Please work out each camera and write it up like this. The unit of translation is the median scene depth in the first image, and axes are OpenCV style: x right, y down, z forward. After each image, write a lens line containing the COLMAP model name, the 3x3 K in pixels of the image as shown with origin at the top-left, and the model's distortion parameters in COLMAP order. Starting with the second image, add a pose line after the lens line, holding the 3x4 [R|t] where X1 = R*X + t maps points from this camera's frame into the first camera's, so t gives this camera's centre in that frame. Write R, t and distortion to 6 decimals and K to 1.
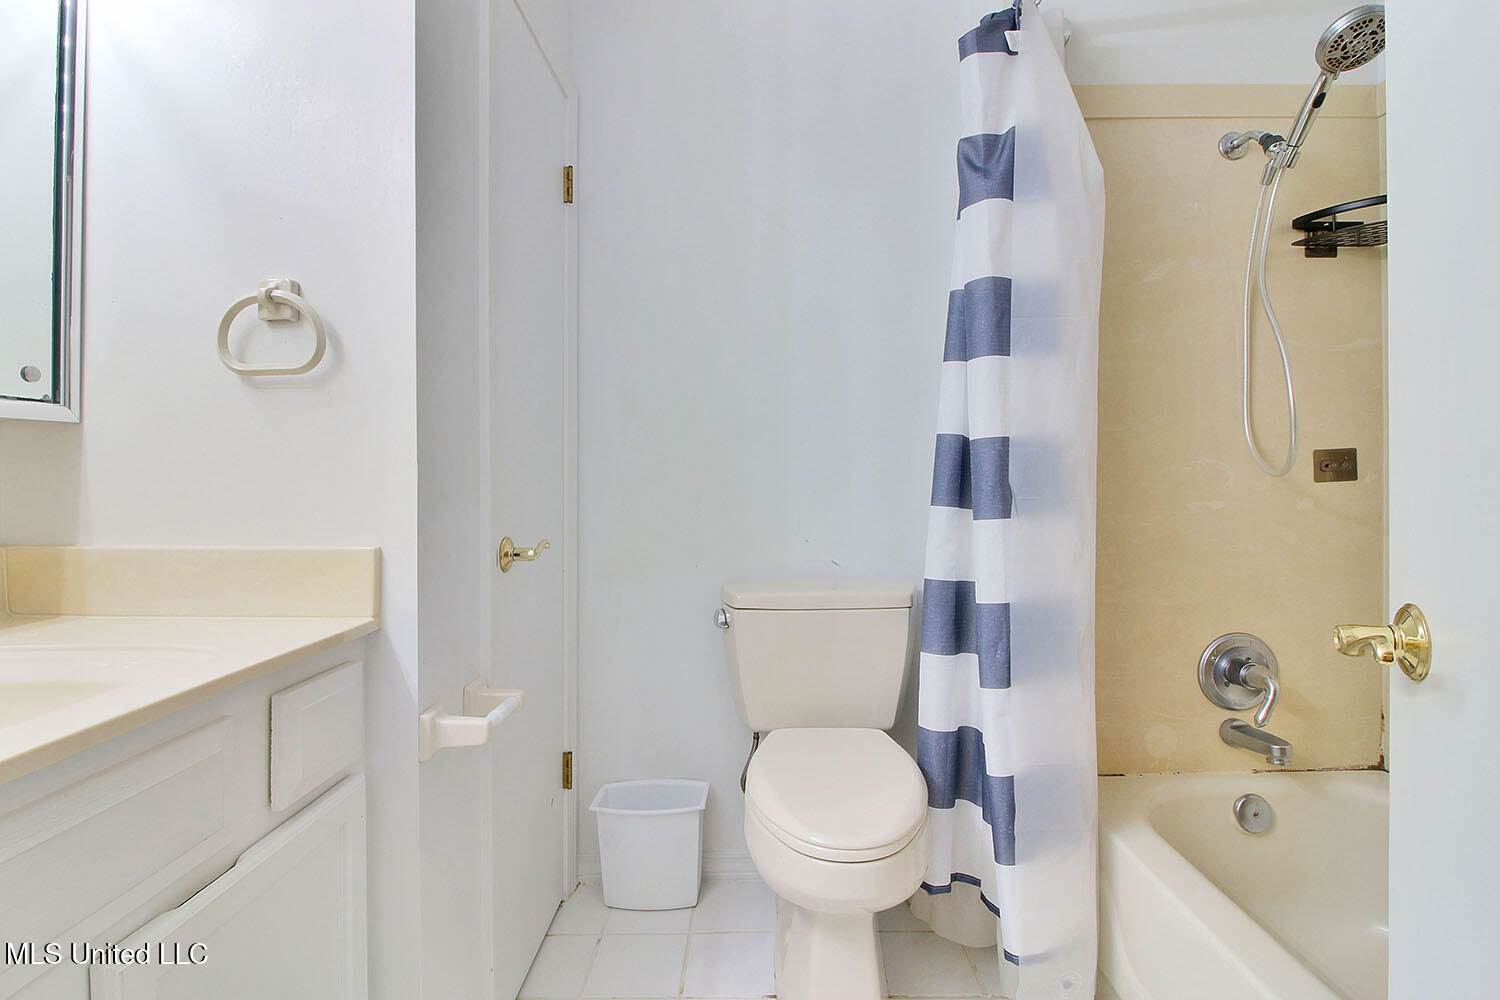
lens RADIAL K [[702.2, 0, 752.3], [0, 702.2, 486.8], [0, 0, 1]] dist [0.010408, -0.021646]
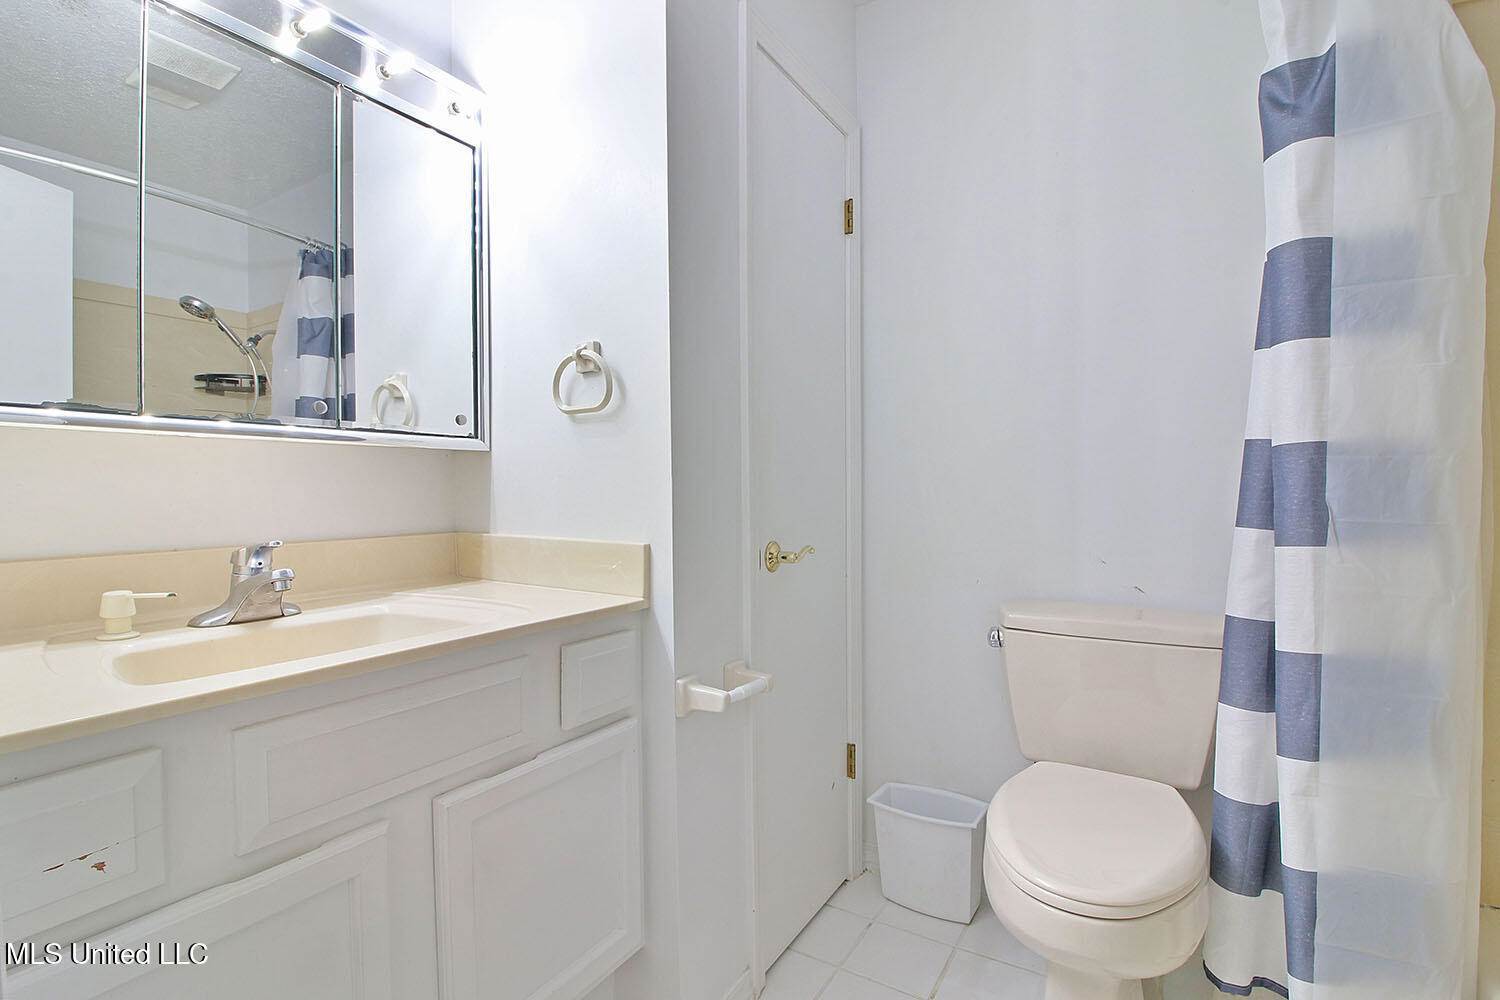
lens RADIAL K [[698.3, 0, 750.4], [0, 698.3, 507.2], [0, 0, 1]] dist [-0.001371, -0.011343]
pose [[0.853225, 0.019847, -0.521165, 0.222687], [-0.013030, 0.999775, 0.016742, -0.003042], [0.521380, -0.007494, 0.853292, 0.011441]]
